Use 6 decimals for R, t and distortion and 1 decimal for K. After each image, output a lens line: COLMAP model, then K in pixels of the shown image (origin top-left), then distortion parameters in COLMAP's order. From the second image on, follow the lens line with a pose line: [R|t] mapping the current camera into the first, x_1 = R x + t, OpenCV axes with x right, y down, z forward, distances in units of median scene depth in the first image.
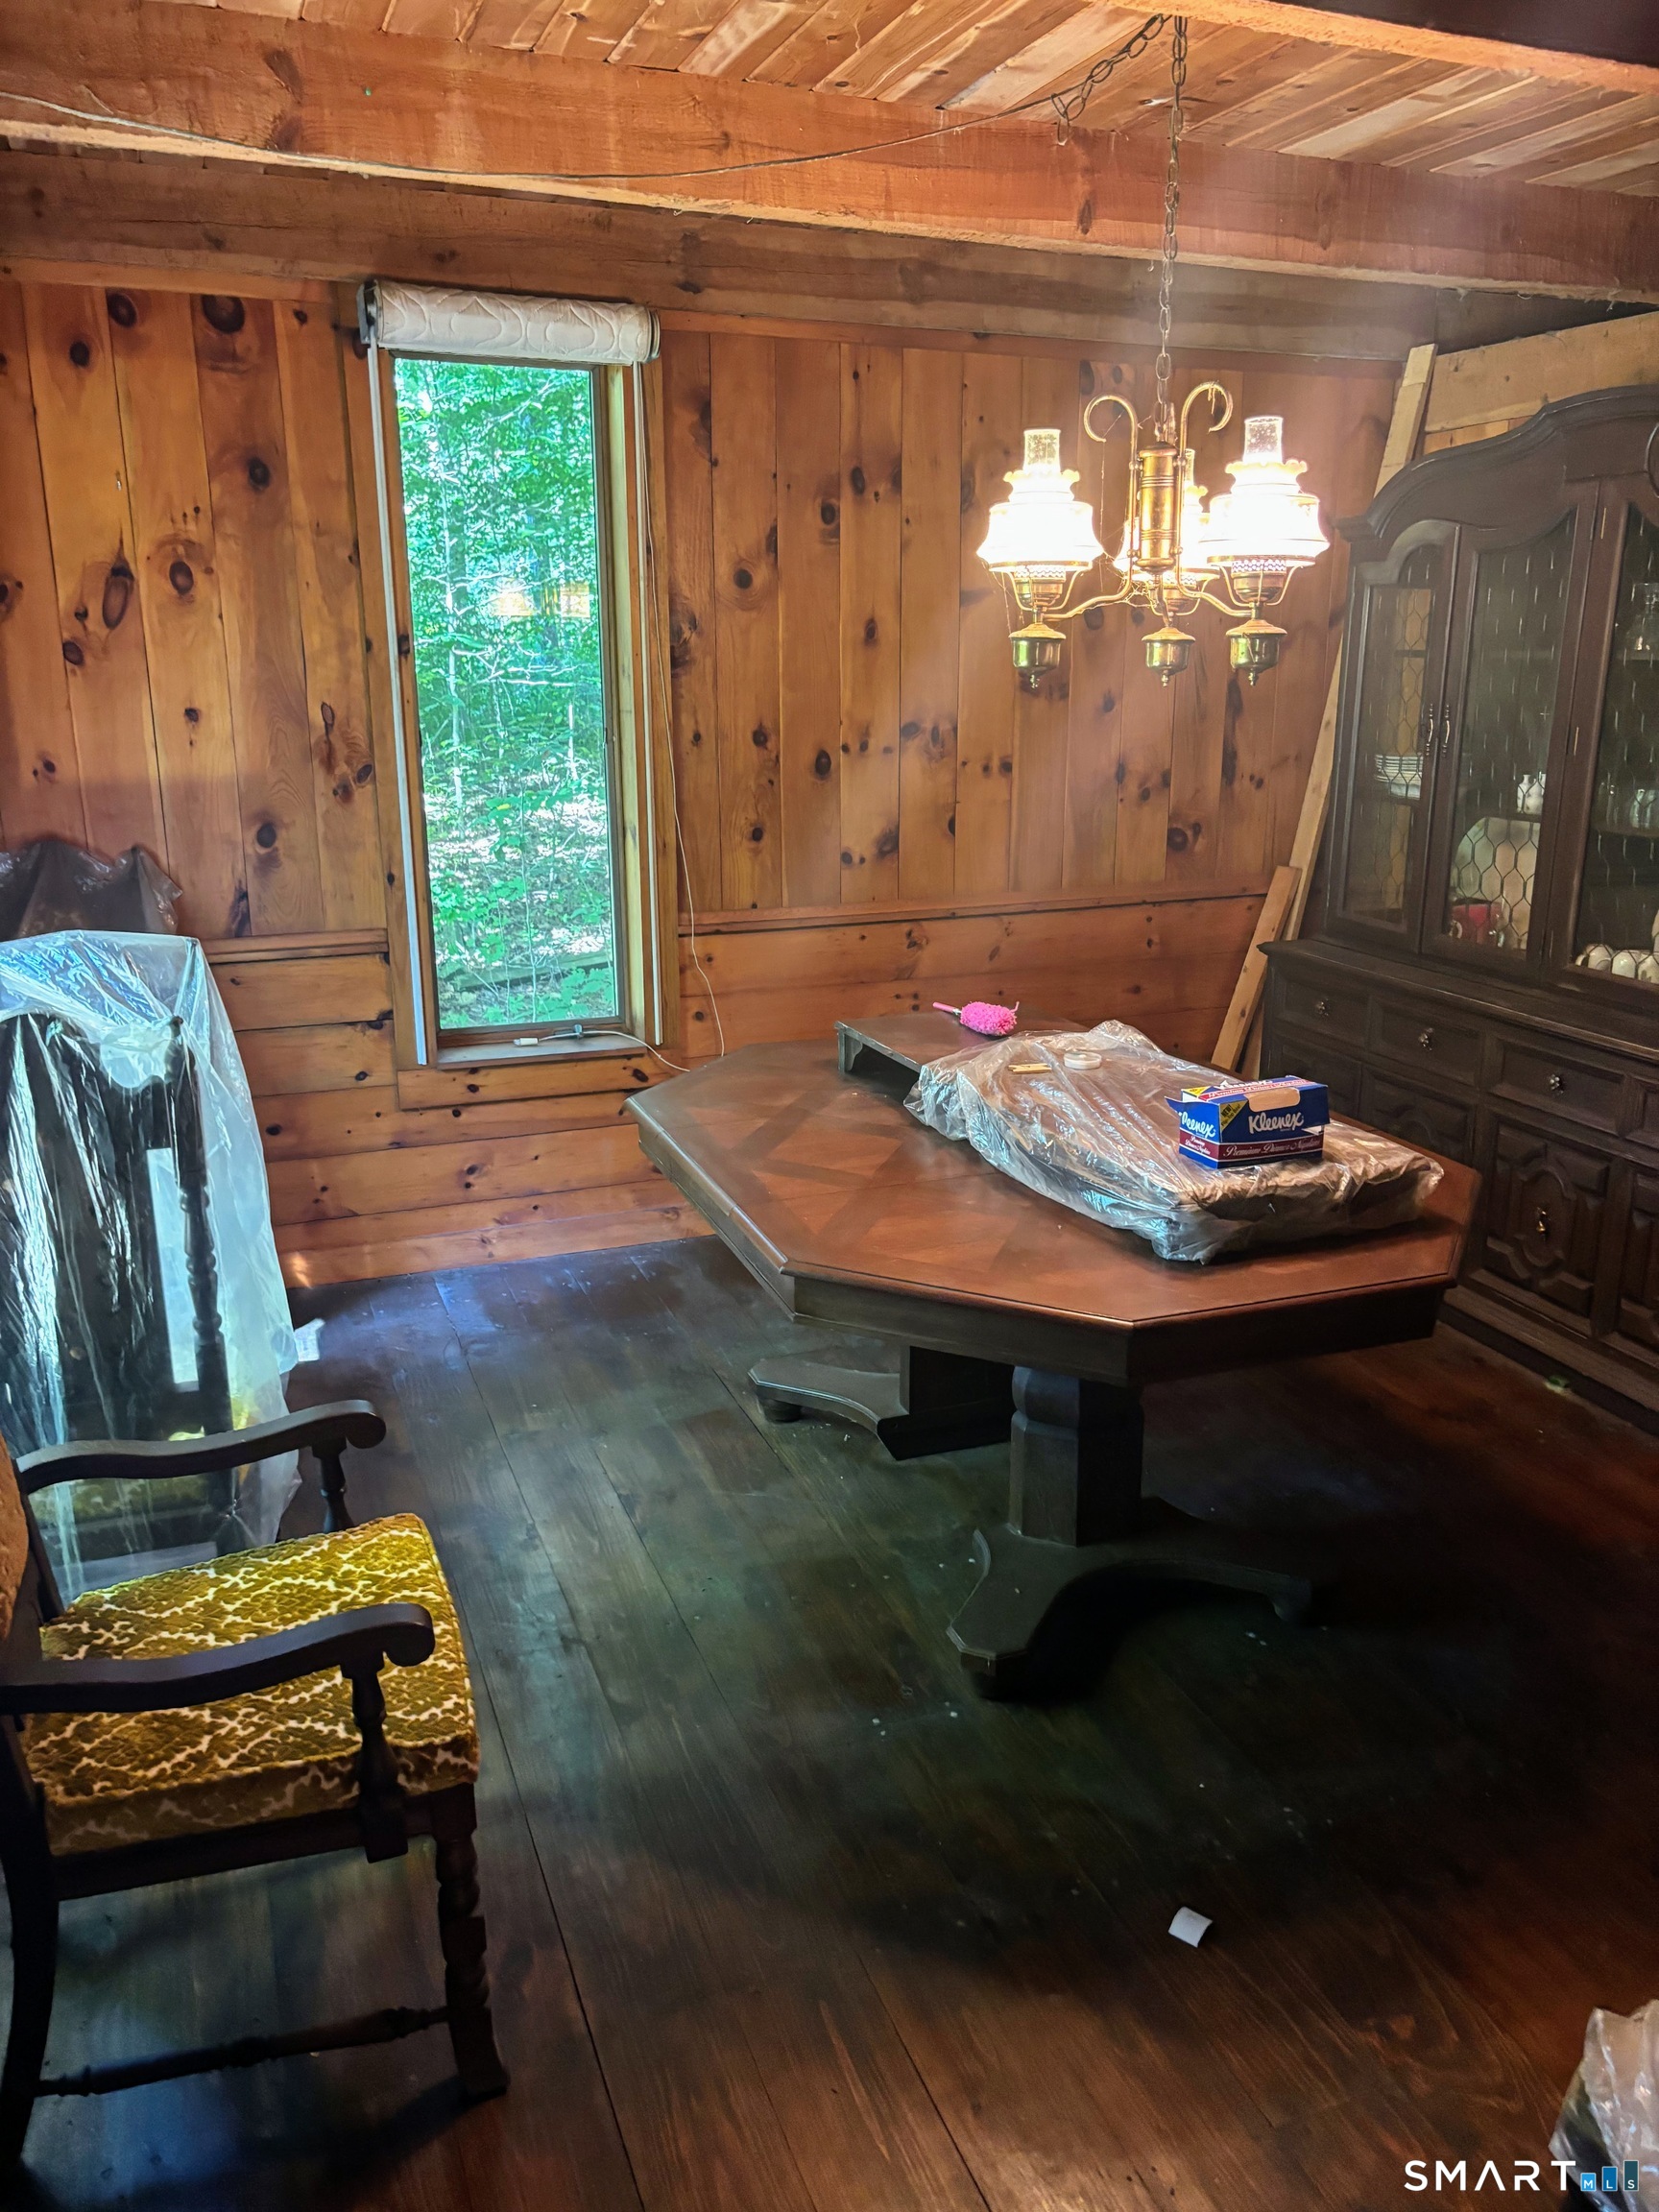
lens RADIAL K [[1664.6, 0, 826.9], [0, 1664.6, 1109.9], [0, 0, 1]] dist [0.042664, -0.055972]
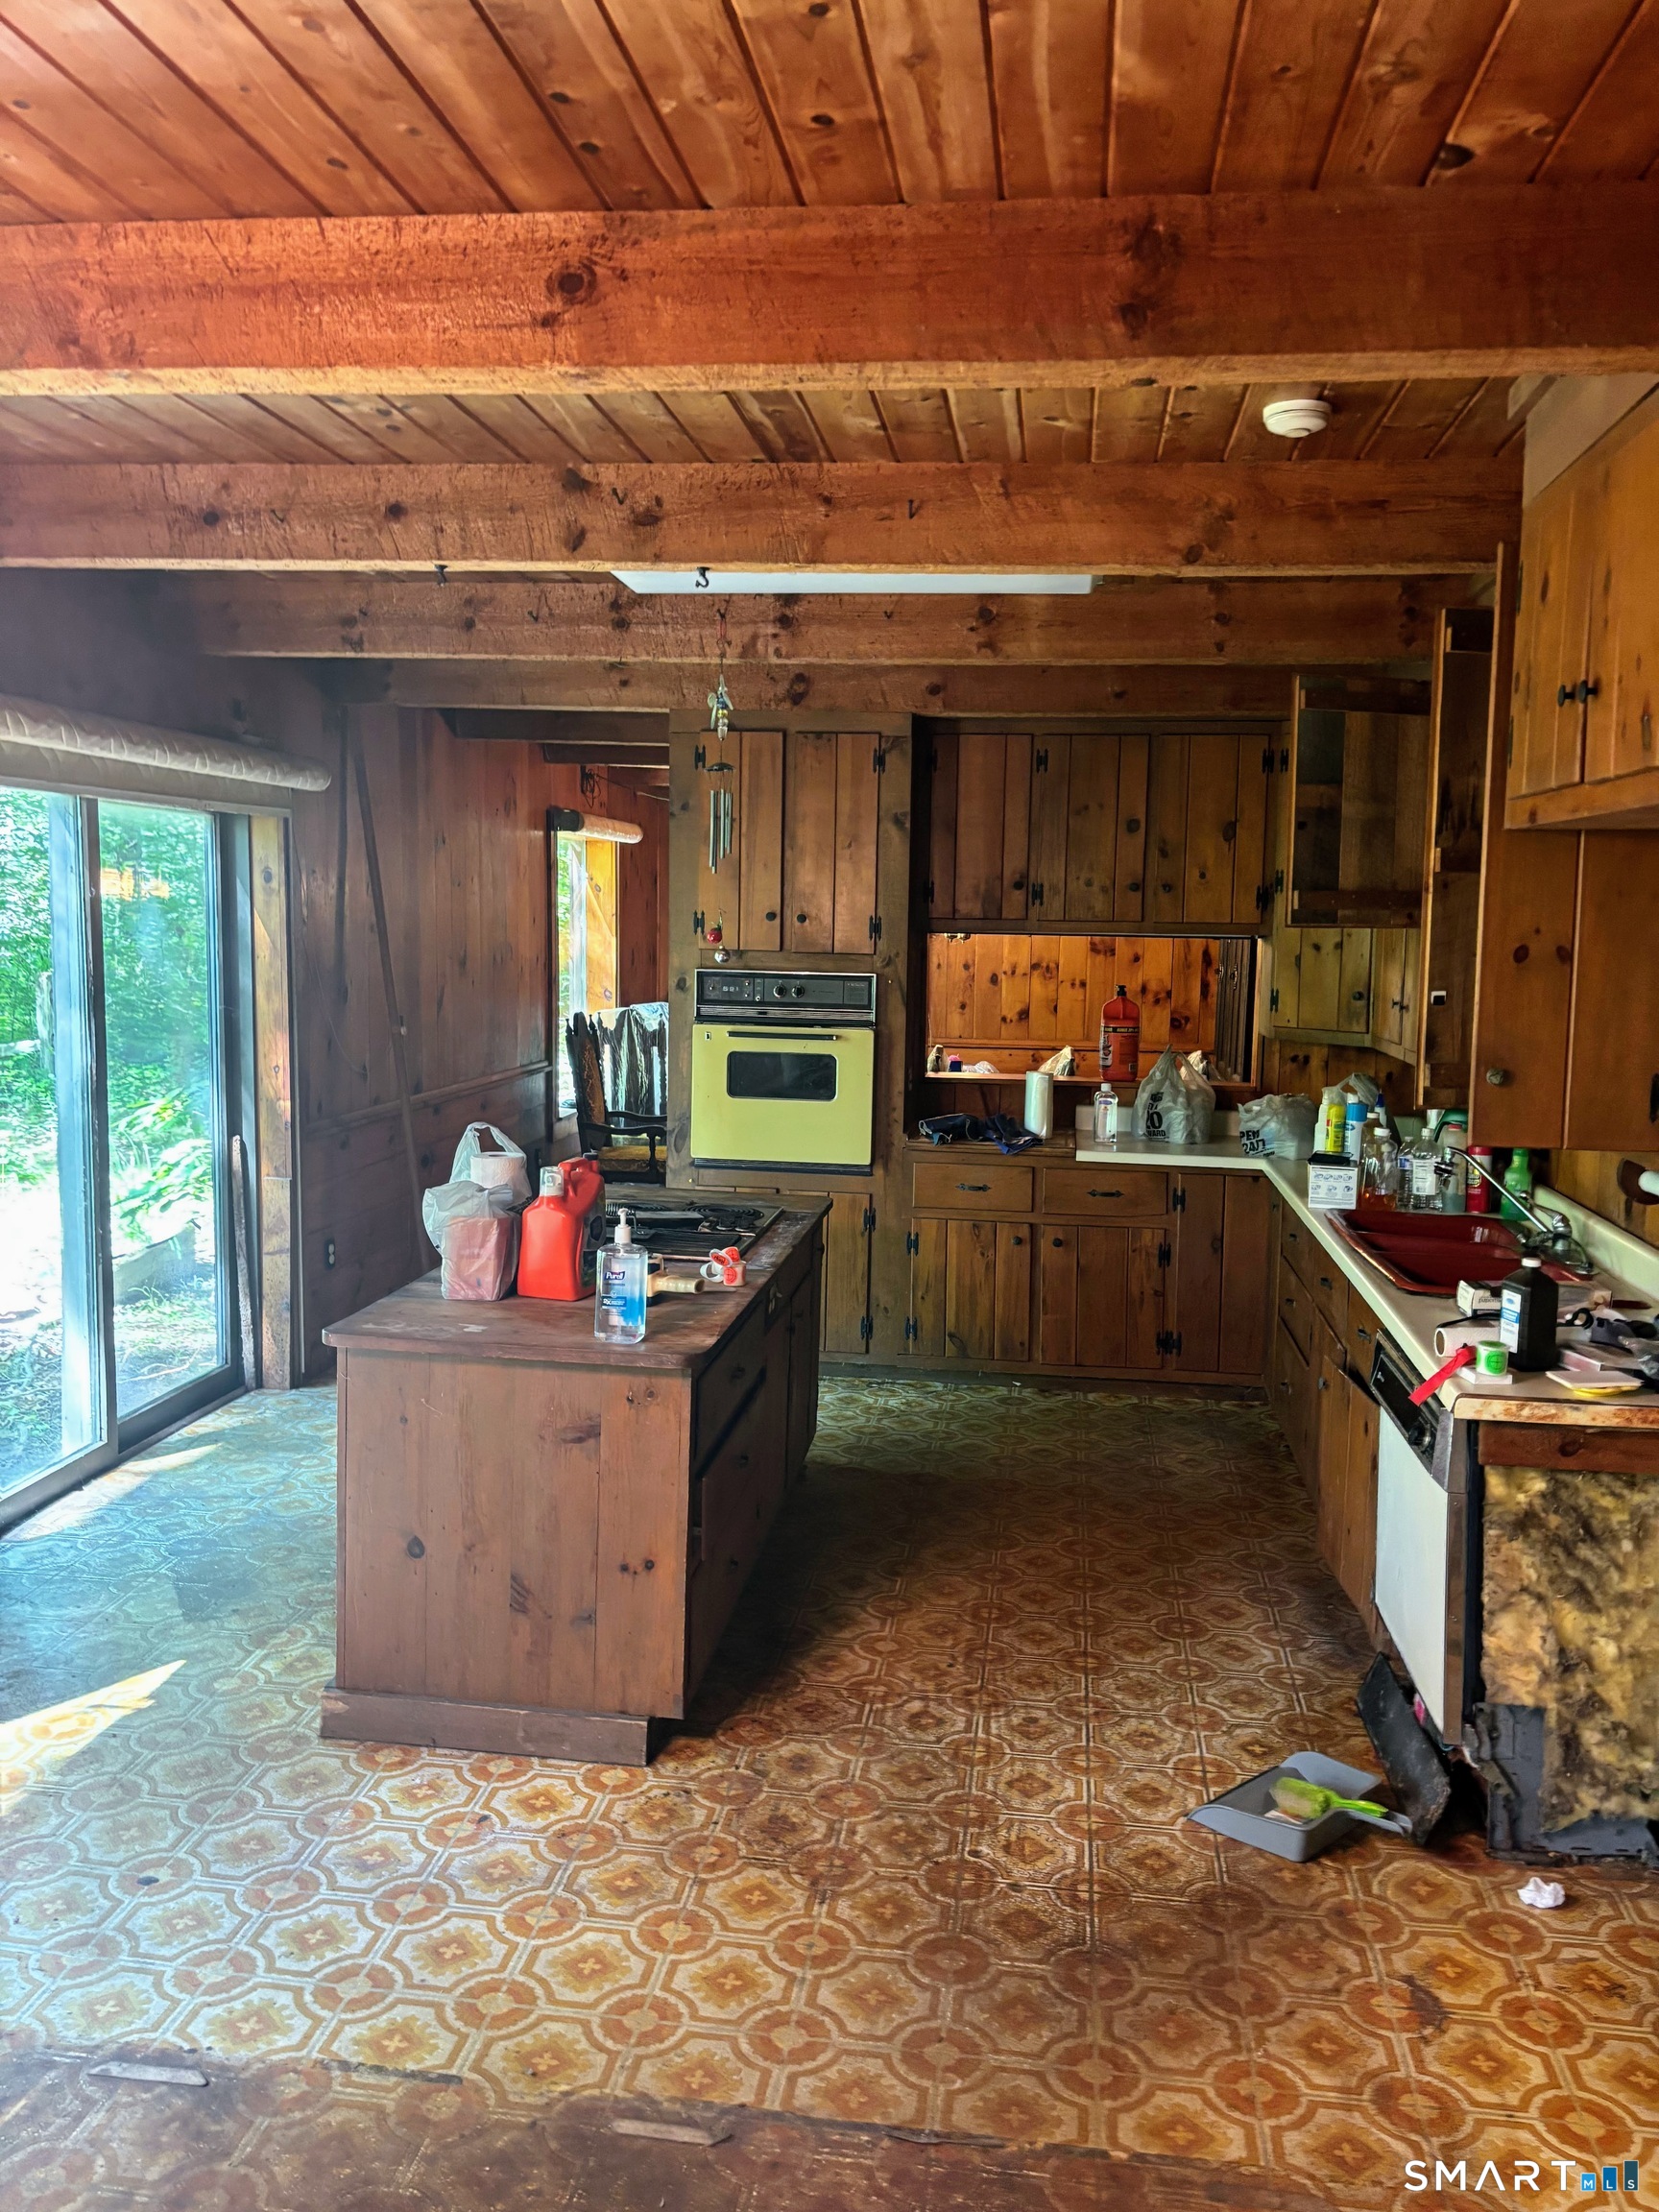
lens RADIAL K [[1664.6, 0, 834.1], [0, 1664.6, 1101.0], [0, 0, 1]] dist [0.042664, -0.055972]
pose [[0.878443, 0.068360, -0.472932, 0.896257], [-0.146483, 0.980588, -0.130344, 0.290761], [0.454841, 0.183776, 0.871404, -1.078416]]
